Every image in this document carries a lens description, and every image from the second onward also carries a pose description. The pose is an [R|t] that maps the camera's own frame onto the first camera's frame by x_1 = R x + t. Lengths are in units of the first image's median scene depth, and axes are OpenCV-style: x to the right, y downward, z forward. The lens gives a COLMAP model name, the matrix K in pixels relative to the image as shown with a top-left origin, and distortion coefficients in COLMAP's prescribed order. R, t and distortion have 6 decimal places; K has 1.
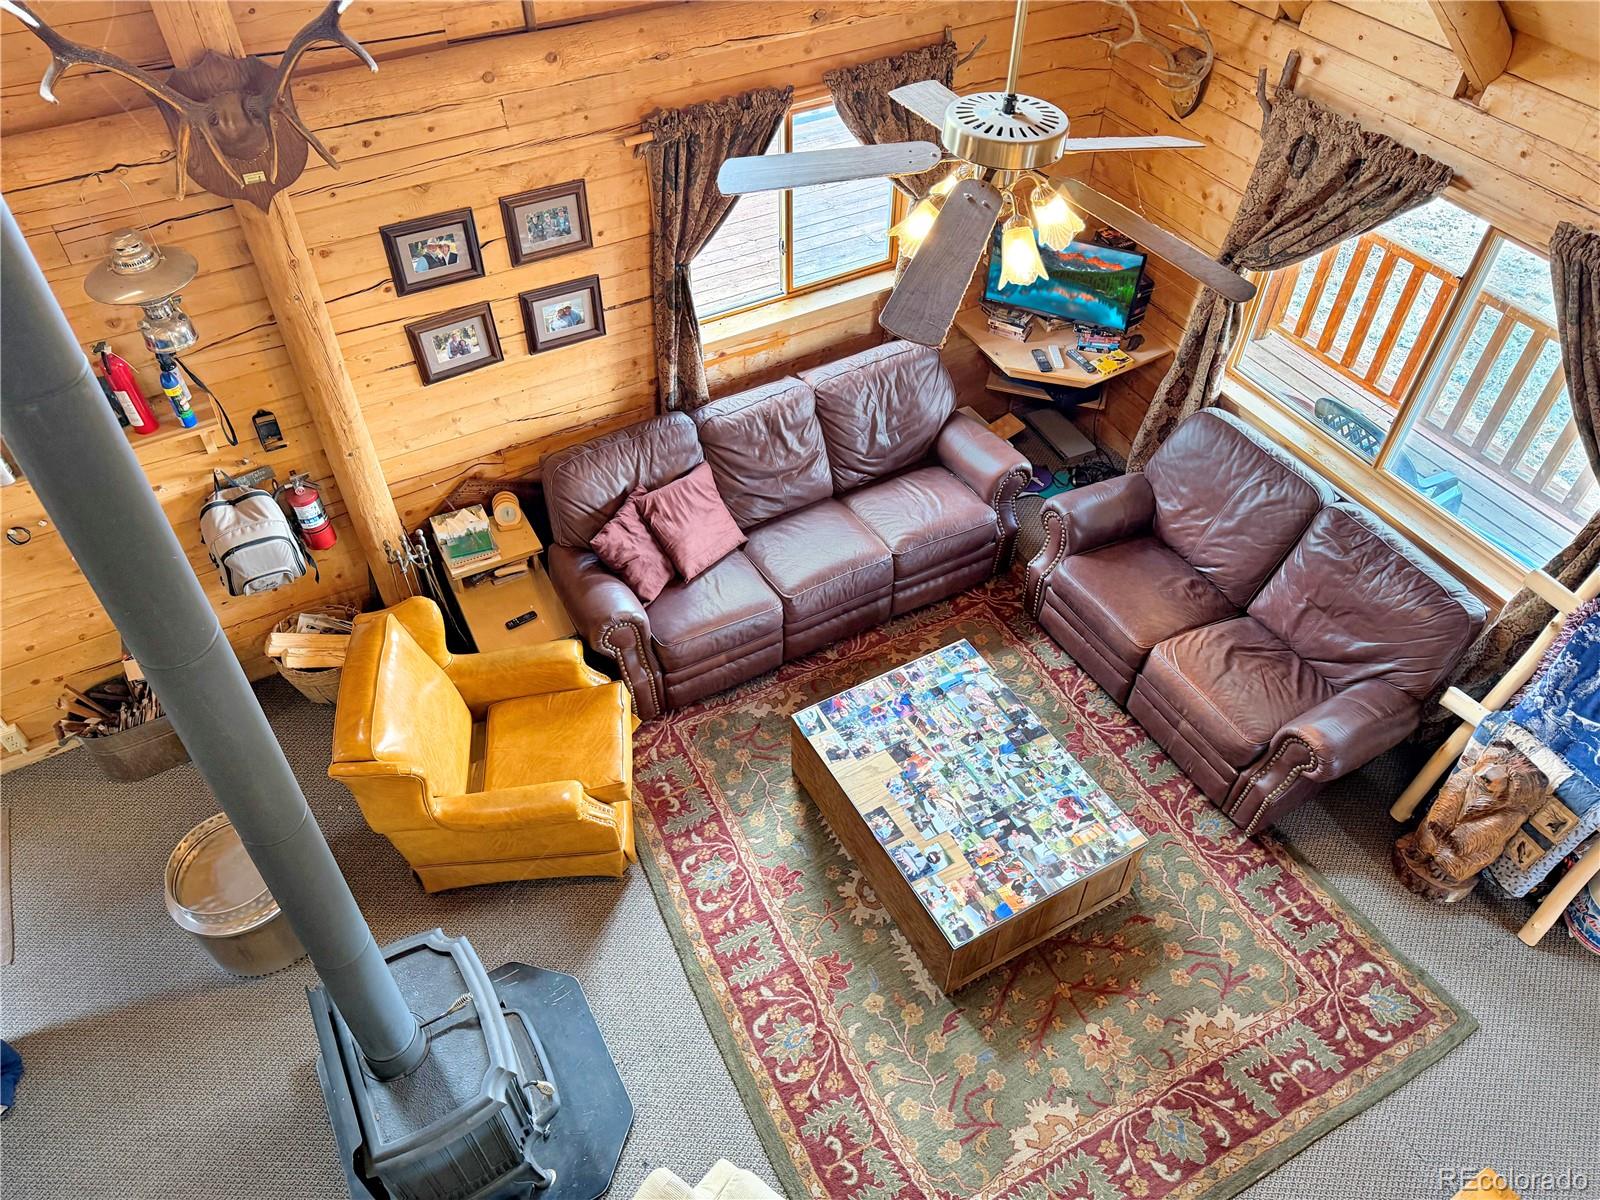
lens RADIAL K [[1125.5, 0, 800.0], [0, 1125.5, 600.0], [0, 0, 1]] dist [0.175195, -0.215423]
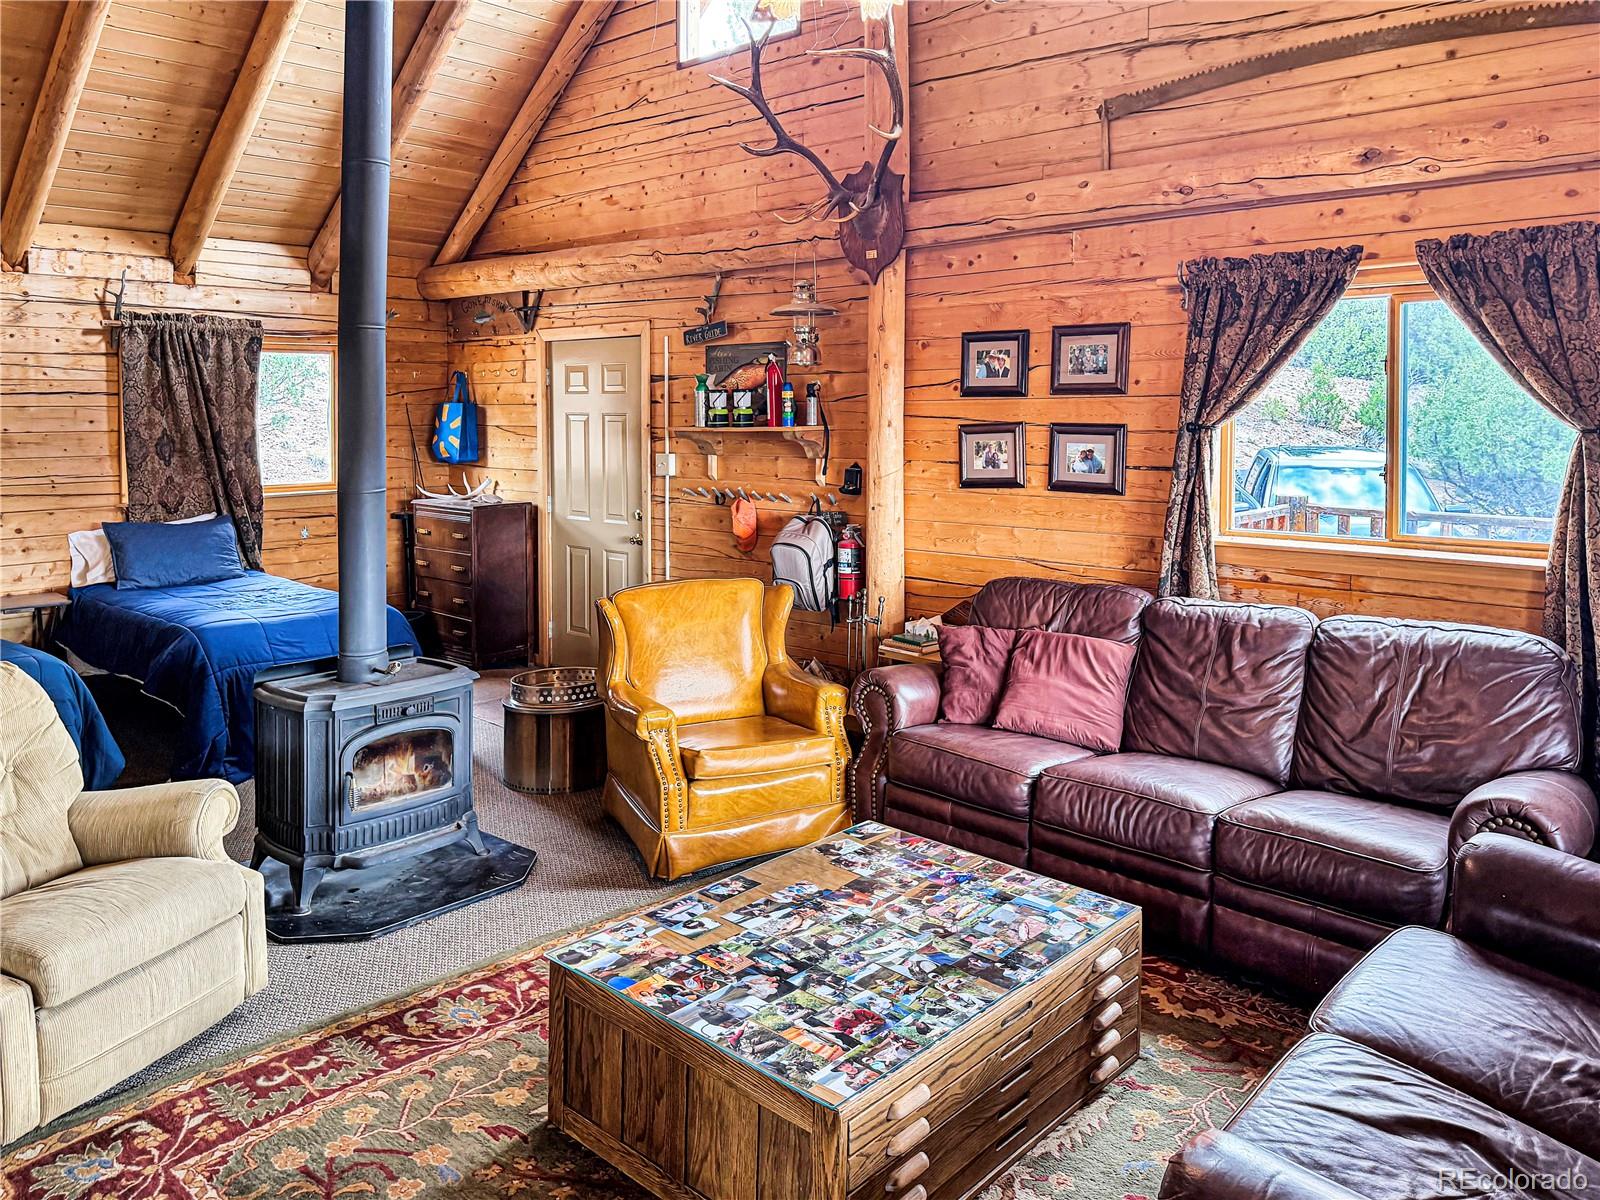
lens RADIAL K [[1157.7, 0, 792.5], [0, 1157.7, 470.1], [0, 0, 1]] dist [0.063136, -0.052922]
pose [[0.300604, 0.043097, -0.952775, 0.686154], [-0.692998, 0.696224, -0.187151, 0.120142], [0.655279, 0.716530, 0.239154, 0.630996]]
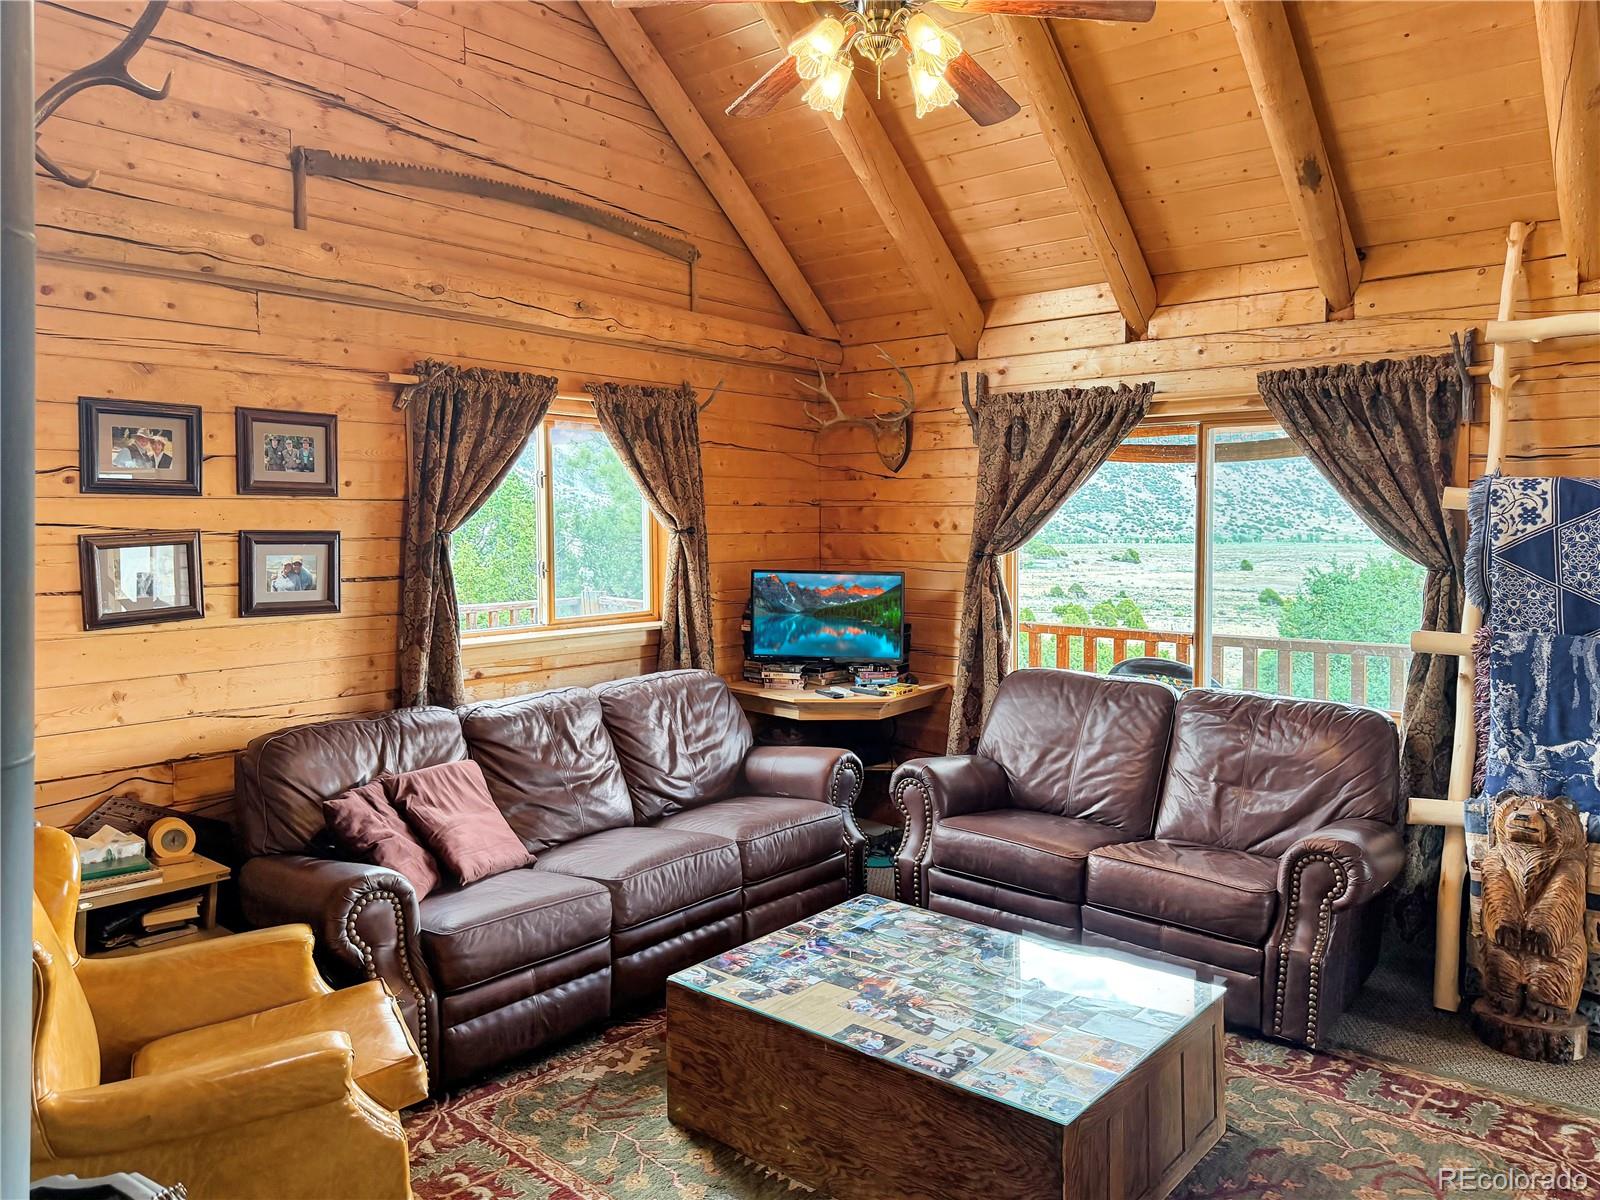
lens RADIAL K [[1151.8, 0, 788.1], [0, 1151.8, 582.0], [0, 0, 1]] dist [0.112218, -0.151712]
pose [[0.939717, -0.024178, 0.341098, -0.165158], [0.252704, 0.721121, -0.645078, 0.388668], [-0.230376, 0.692388, 0.683759, 0.375830]]
